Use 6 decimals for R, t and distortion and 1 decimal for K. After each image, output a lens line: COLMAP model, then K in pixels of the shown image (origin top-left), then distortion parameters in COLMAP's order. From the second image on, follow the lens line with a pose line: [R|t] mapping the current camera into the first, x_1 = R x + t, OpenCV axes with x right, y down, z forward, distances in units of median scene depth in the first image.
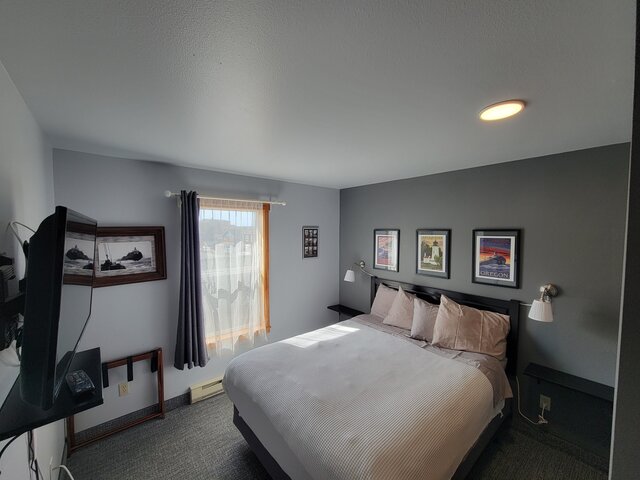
lens RADIAL K [[257.9, 0, 314.6], [0, 257.9, 242.2], [0, 0, 1]] dist [0.013718, 0.000011]
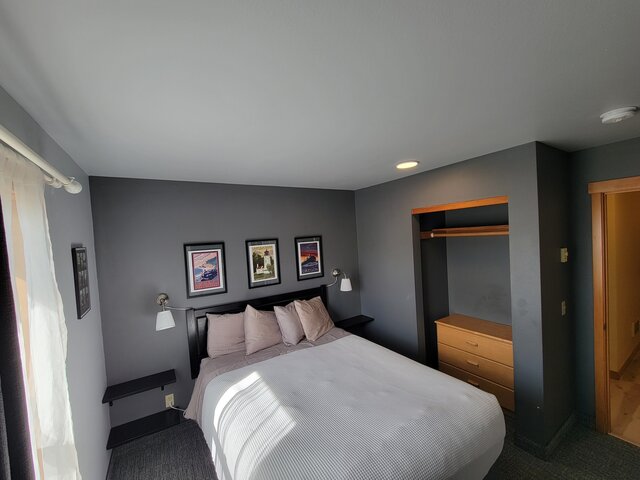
lens RADIAL K [[257.9, 0, 315.0], [0, 257.9, 241.1], [0, 0, 1]] dist [0.013718, 0.000011]
pose [[0.144073, -0.022599, 0.989309, -0.538263], [0.110118, 0.993896, 0.006668, -0.027857], [-0.983421, 0.107980, 0.145682, 0.671297]]
